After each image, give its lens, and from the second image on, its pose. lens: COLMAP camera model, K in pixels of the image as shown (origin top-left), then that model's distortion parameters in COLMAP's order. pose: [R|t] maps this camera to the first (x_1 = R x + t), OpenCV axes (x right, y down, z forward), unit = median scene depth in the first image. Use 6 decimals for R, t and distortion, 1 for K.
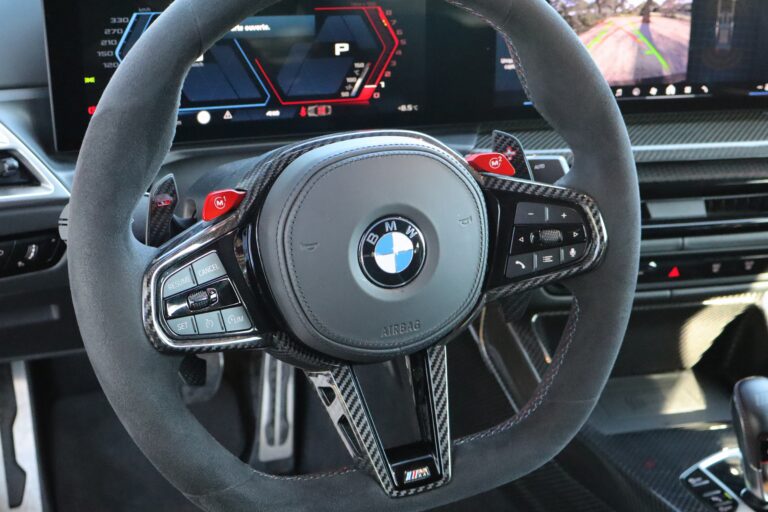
lens RADIAL K [[1042.4, 0, 384.0], [0, 1042.4, 256.0], [0, 0, 1]] dist [-0.007012, 0.023709]
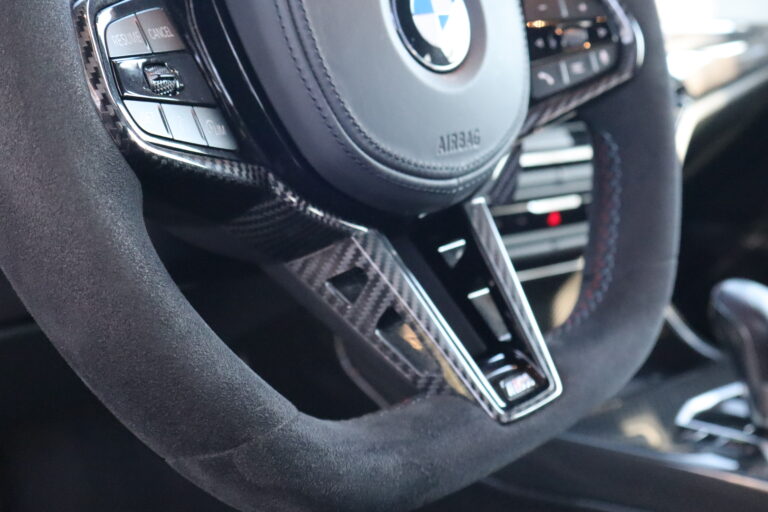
lens RADIAL K [[1123.9, 0, 384.0], [0, 1123.9, 256.0], [0, 0, 1]] dist [-0.006822, -0.009699]
pose [[0.885045, -0.108948, 0.452576, -0.260800], [0.200009, 0.966910, -0.158369, 0.182882], [-0.420347, 0.230683, 0.877550, 0.368349]]
